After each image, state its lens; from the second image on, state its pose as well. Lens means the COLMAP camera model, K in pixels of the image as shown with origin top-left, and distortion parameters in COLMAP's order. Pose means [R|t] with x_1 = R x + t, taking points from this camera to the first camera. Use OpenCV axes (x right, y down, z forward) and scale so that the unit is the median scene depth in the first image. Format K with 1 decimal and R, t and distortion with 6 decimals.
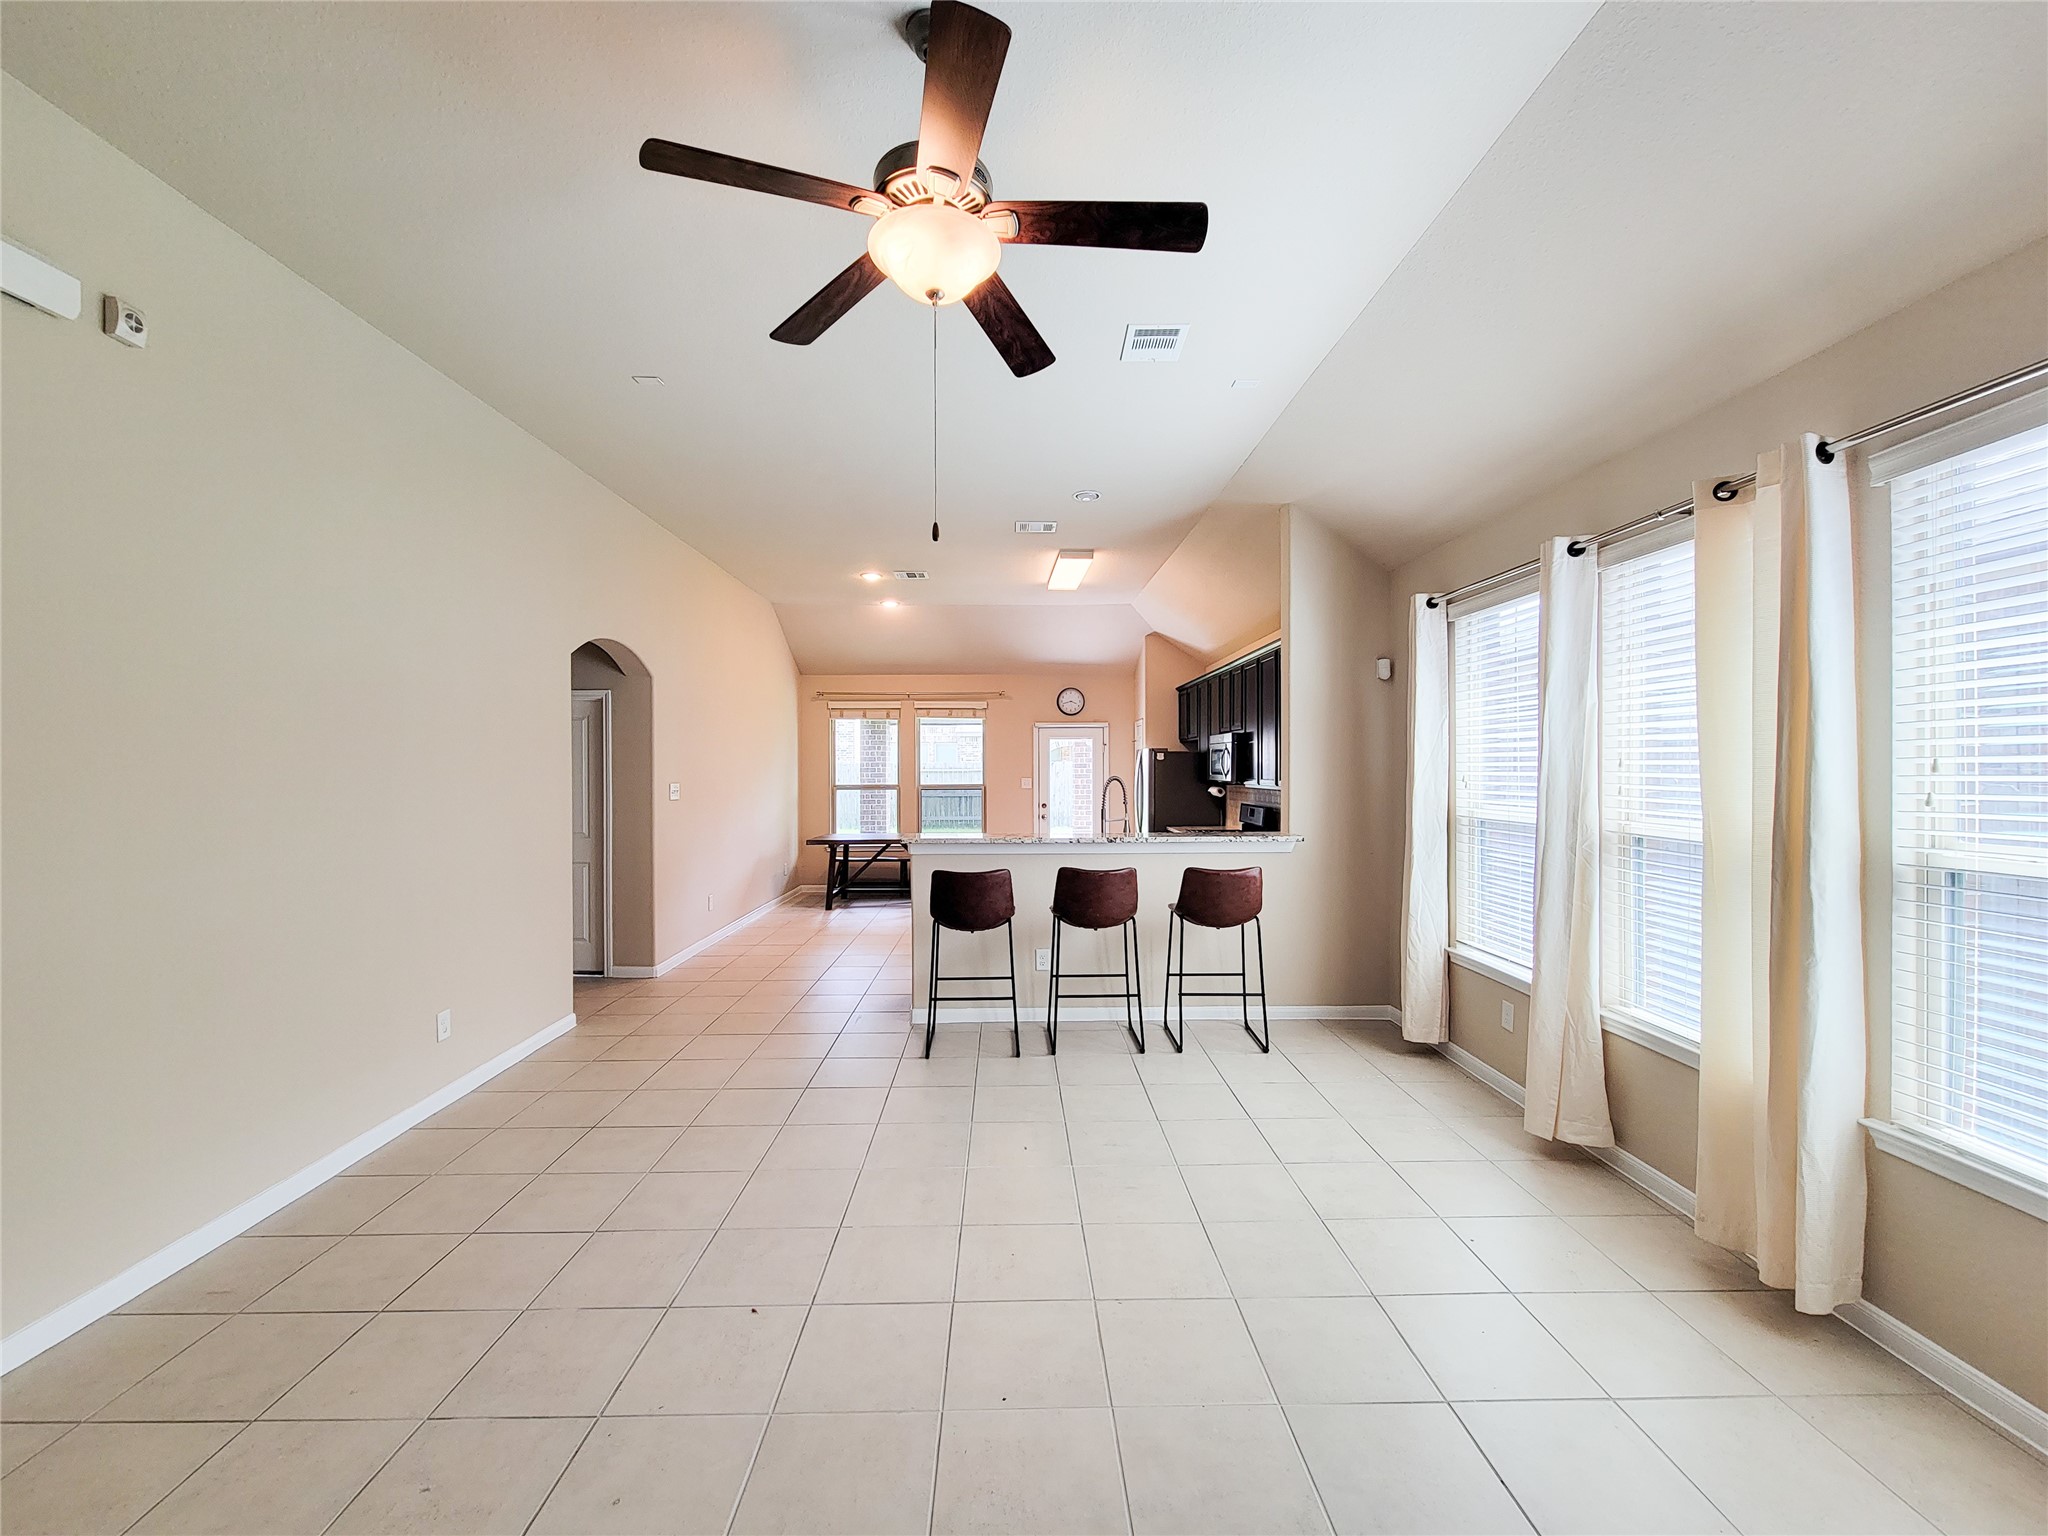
lens RADIAL K [[850.1, 0, 1026.2], [0, 850.1, 768.8], [0, 0, 1]] dist [0.000007, 0.000657]
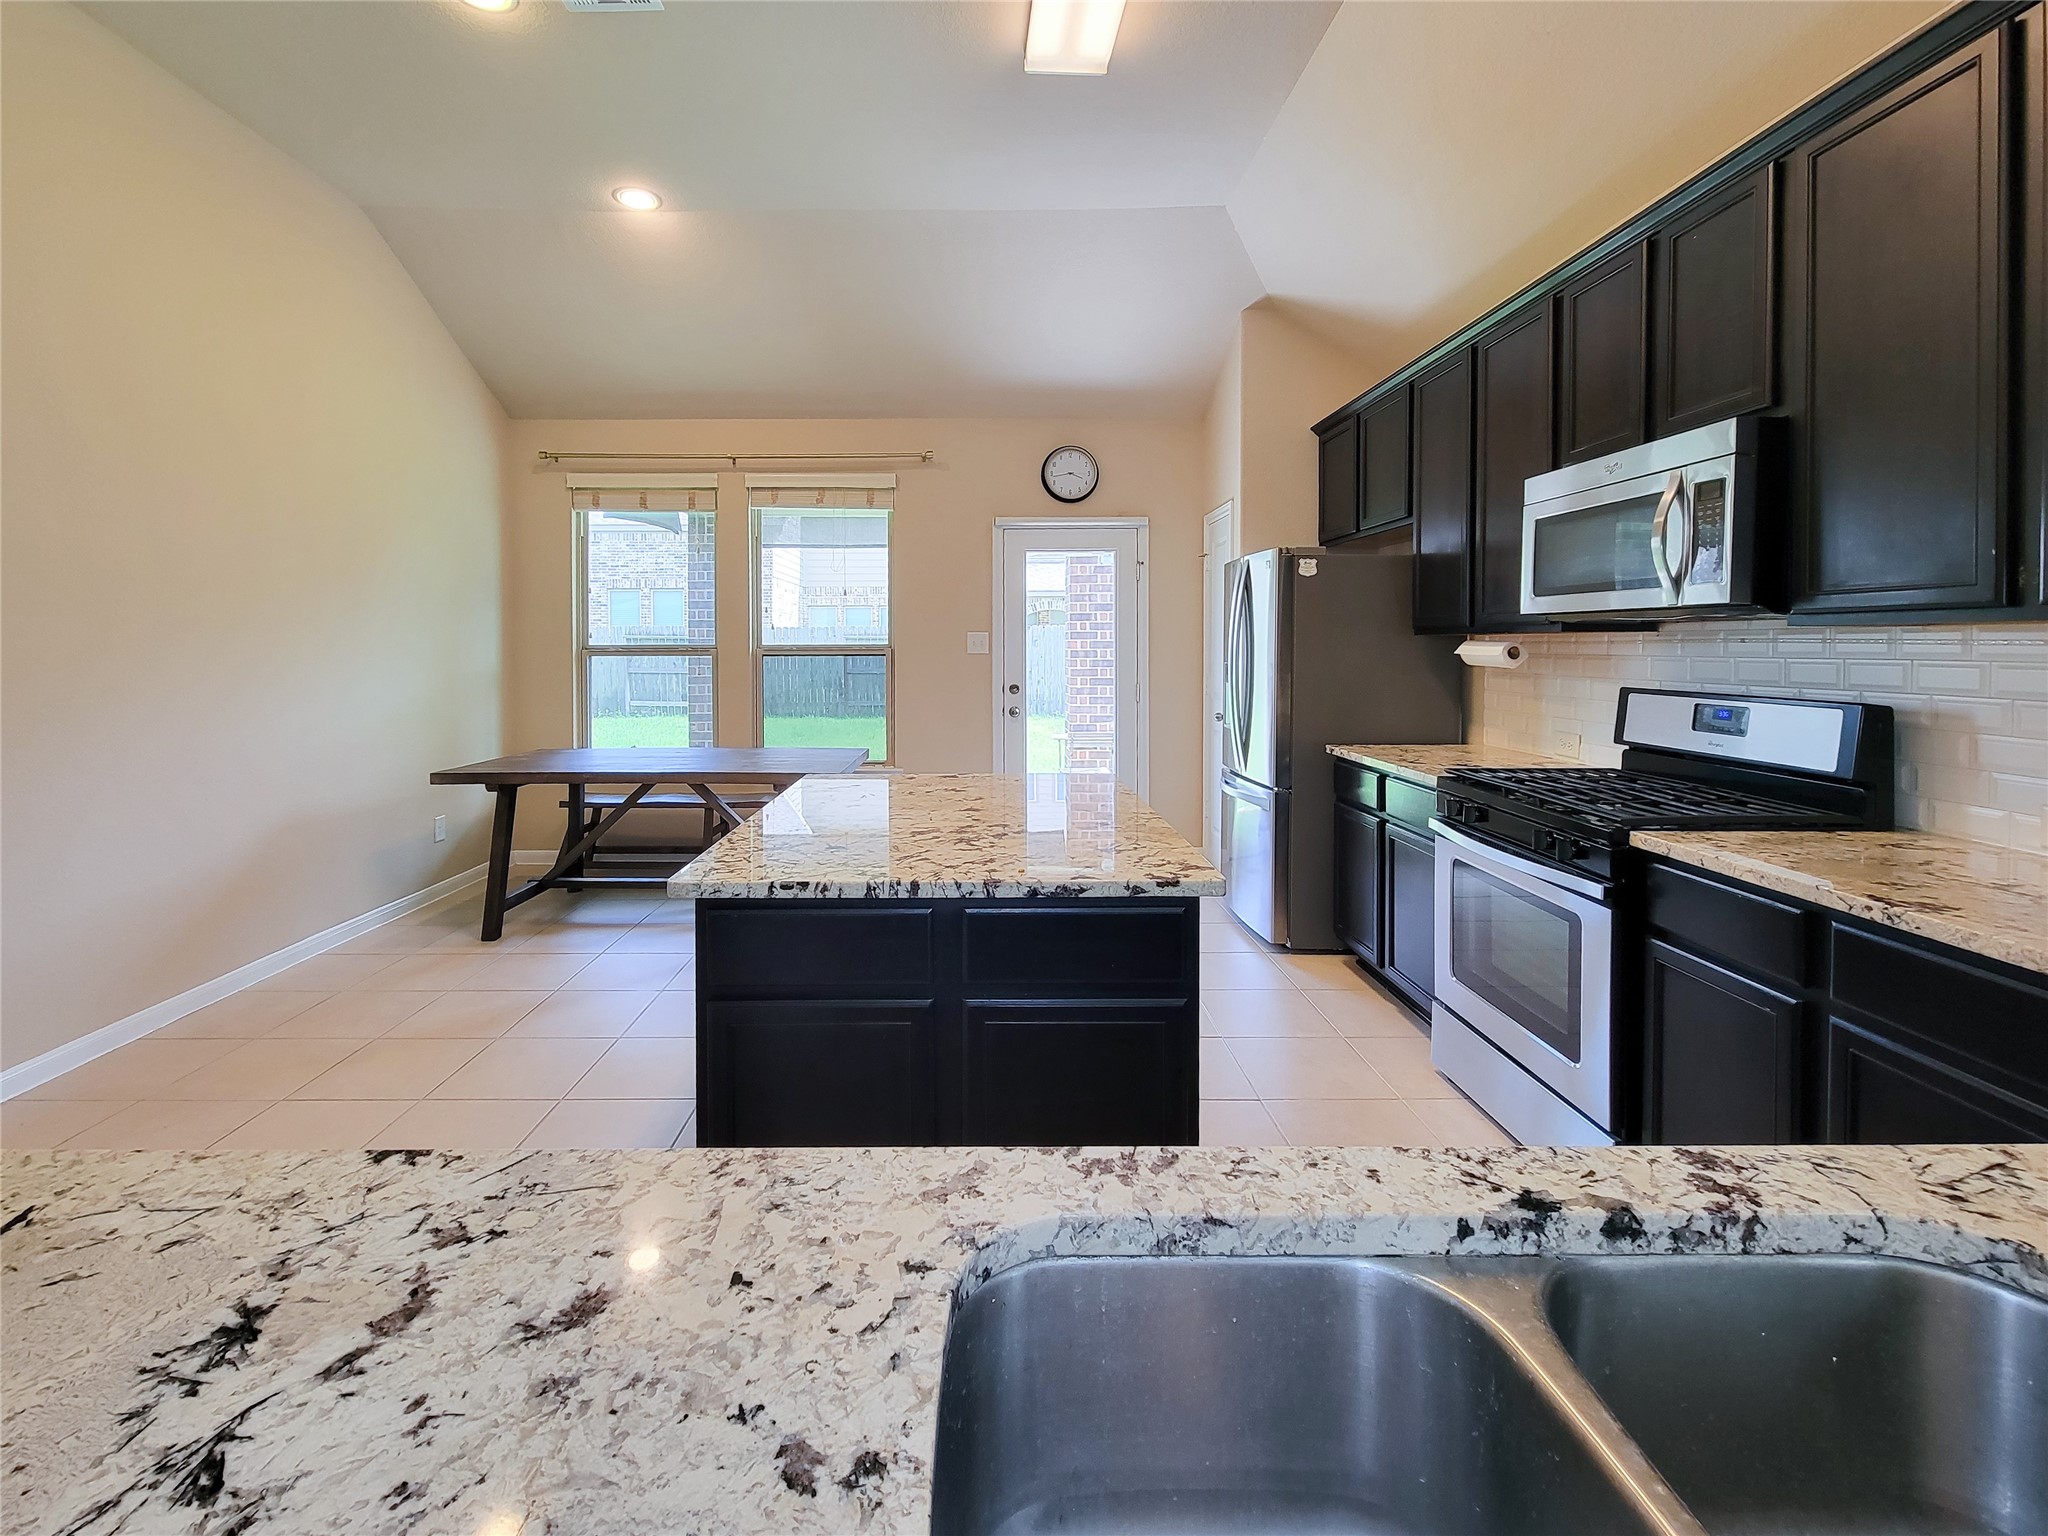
lens RADIAL K [[850.1, 0, 967.3], [0, 850.1, 665.2], [0, 0, 1]] dist [0.000007, 0.000657]
pose [[0.999662, 0.000359, -0.026008, 0.006944], [0.000020, 0.999894, 0.014564, 0.022593], [0.026011, -0.014560, 0.999556, 0.519434]]
